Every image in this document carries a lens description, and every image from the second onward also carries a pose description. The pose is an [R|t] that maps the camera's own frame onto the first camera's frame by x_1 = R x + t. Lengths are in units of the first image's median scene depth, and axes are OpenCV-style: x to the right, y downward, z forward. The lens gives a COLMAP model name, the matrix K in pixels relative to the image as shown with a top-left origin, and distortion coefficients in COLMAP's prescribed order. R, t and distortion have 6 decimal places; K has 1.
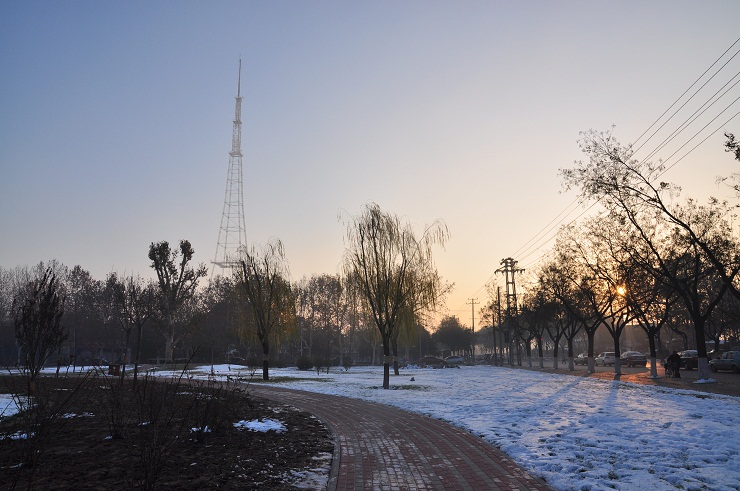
lens RADIAL K [[554.4, 0, 370.0], [0, 554.4, 245.5], [0, 0, 1]] dist [-0.133753, 0.110573]
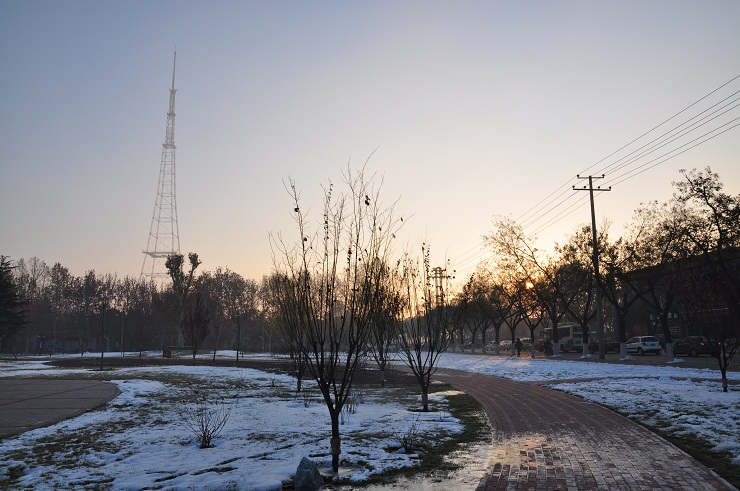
lens RADIAL K [[554.4, 0, 370.0], [0, 554.4, 245.5], [0, 0, 1]] dist [-0.133753, 0.110573]
pose [[0.989140, 0.021571, 0.145384, -0.094877], [-0.024487, 0.999533, 0.018301, -0.048147], [-0.144921, -0.021662, 0.989206, -0.254298]]
